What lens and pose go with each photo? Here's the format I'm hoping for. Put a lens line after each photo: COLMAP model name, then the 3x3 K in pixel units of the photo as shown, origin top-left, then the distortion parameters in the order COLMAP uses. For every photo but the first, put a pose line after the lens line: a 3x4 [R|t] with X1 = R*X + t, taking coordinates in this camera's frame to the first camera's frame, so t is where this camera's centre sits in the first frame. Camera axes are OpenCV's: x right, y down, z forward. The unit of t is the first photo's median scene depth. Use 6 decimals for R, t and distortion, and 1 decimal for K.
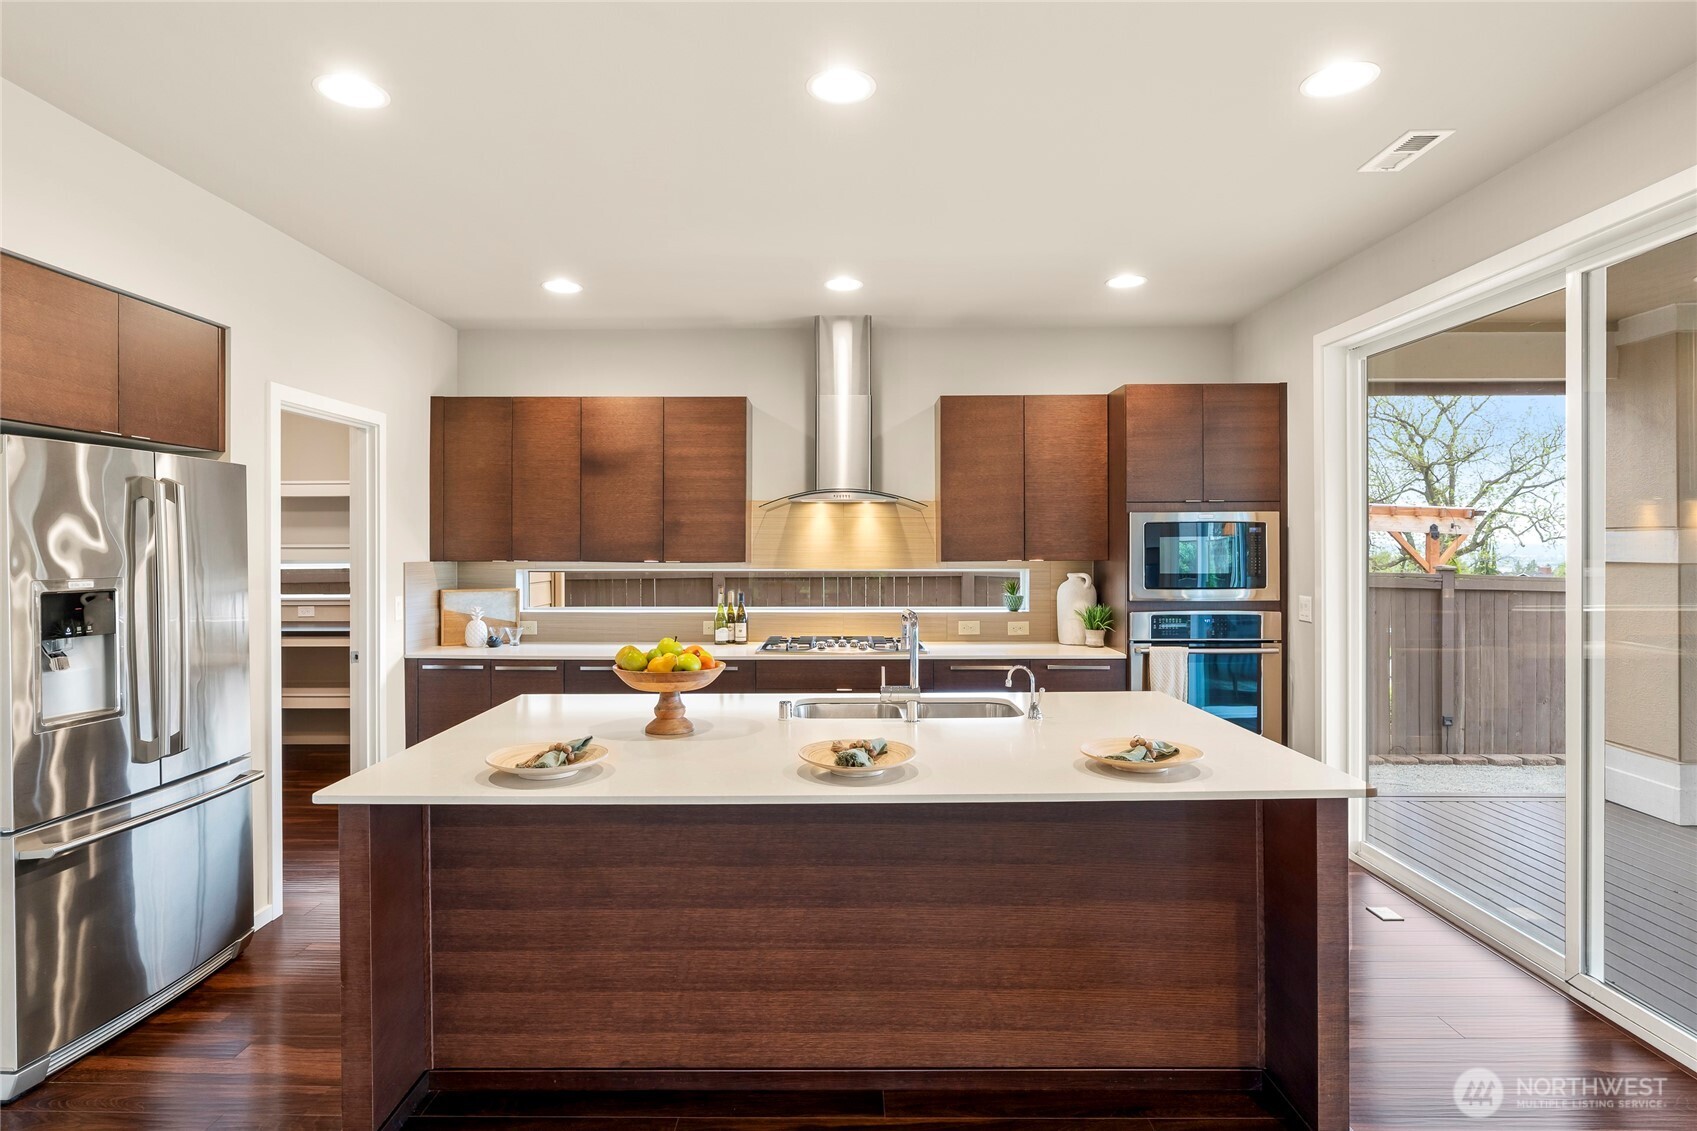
lens RADIAL K [[920.0, 0, 838.6], [0, 920.0, 556.2], [0, 0, 1]] dist [0.000527, -0.000207]
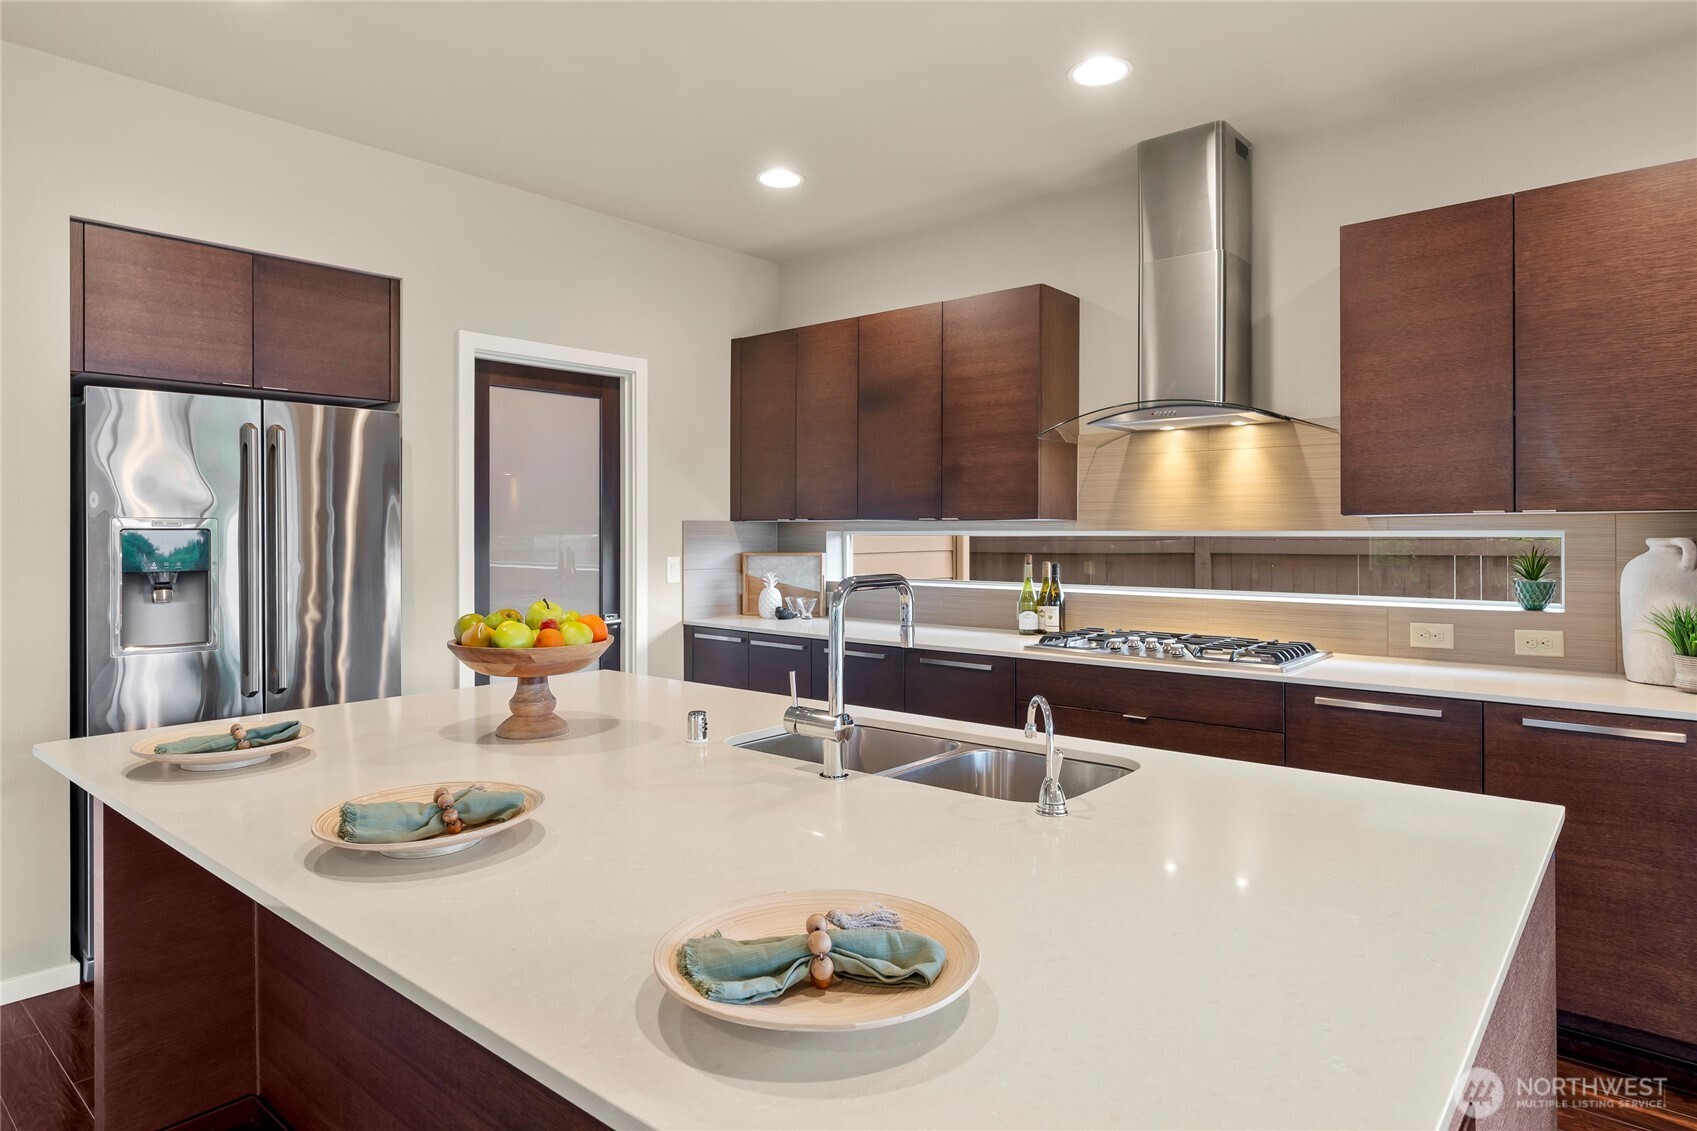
lens RADIAL K [[983.5, 0, 848.4], [0, 983.5, 554.6], [0, 0, 1]] dist [-0.000296, -0.001046]
pose [[0.762640, 0.015396, -0.646640, 0.268175], [-0.005515, 0.999835, 0.017302, 0.020828], [0.646800, -0.009629, 0.762599, 0.326617]]
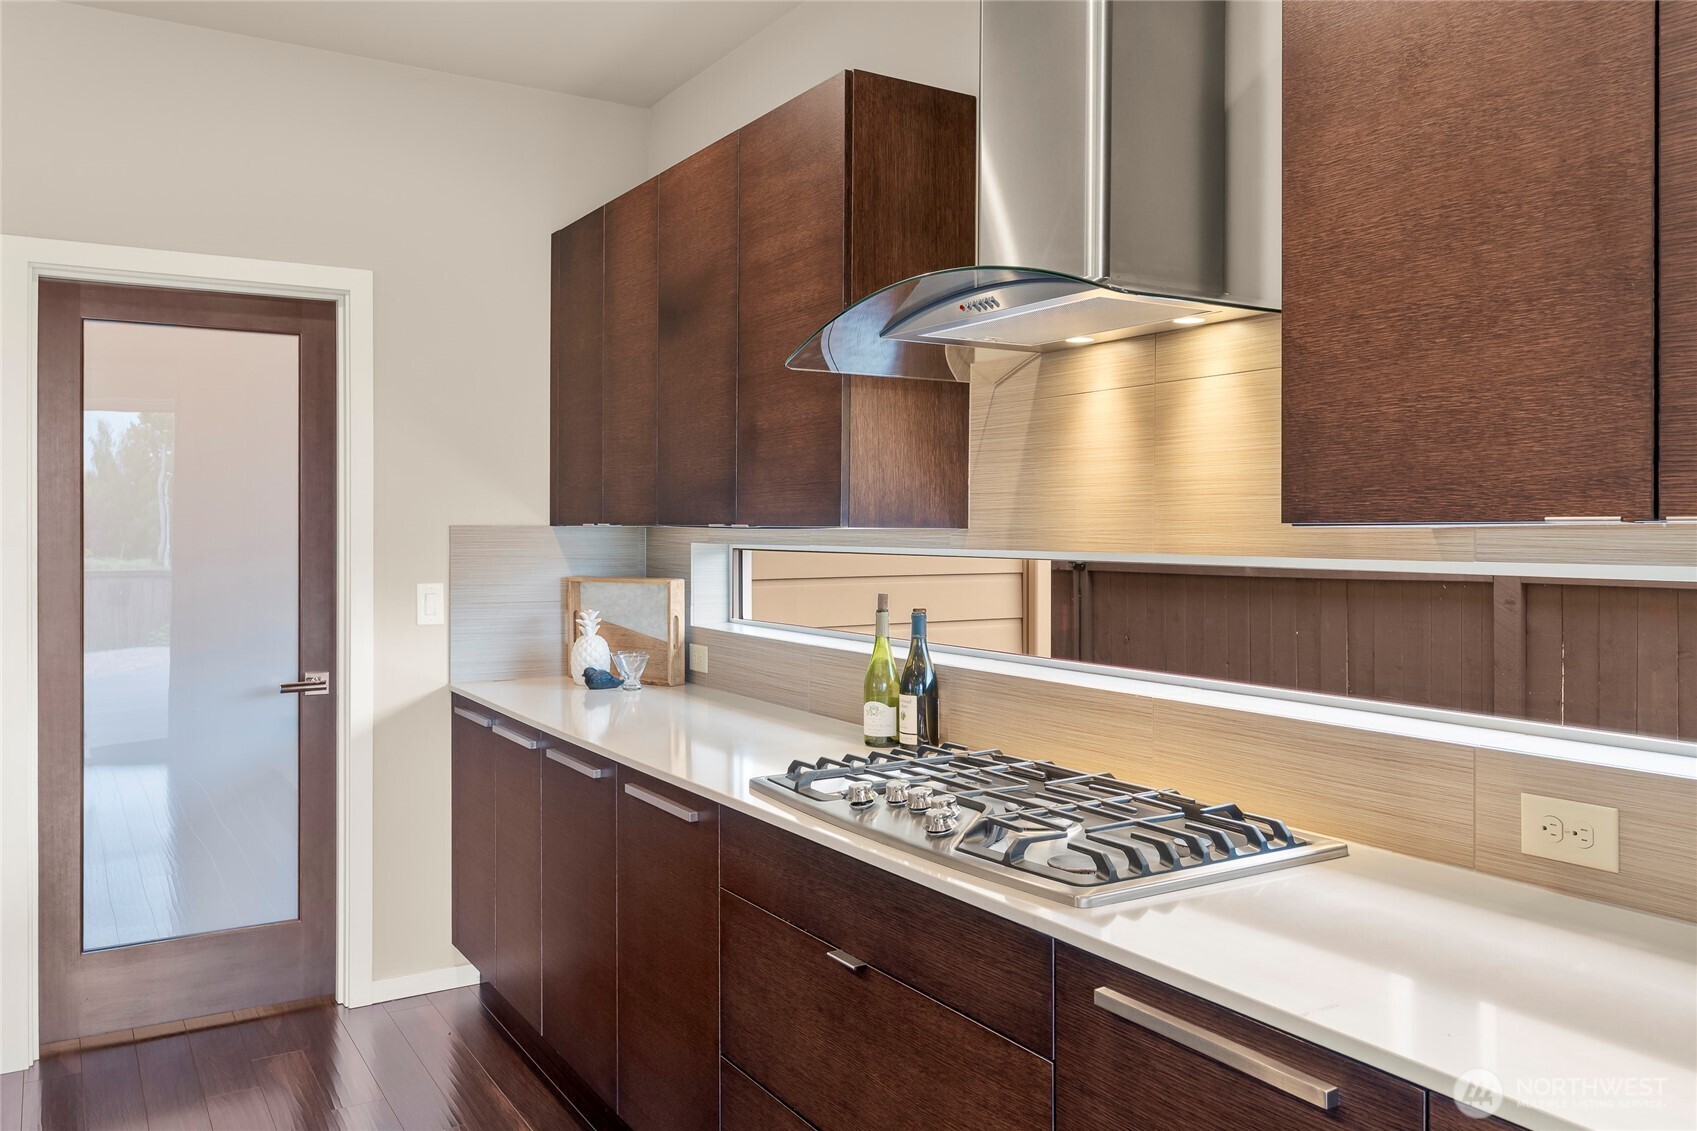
lens RADIAL K [[1294.9, 0, 854.3], [0, 1294.9, 558.9], [0, 0, 1]] dist [0.001933, -0.004710]
pose [[0.531014, 0.021561, -0.847089, 0.325503], [-0.010380, 0.999767, 0.018940, 0.008802], [0.847299, -0.001265, 0.531114, 0.718391]]
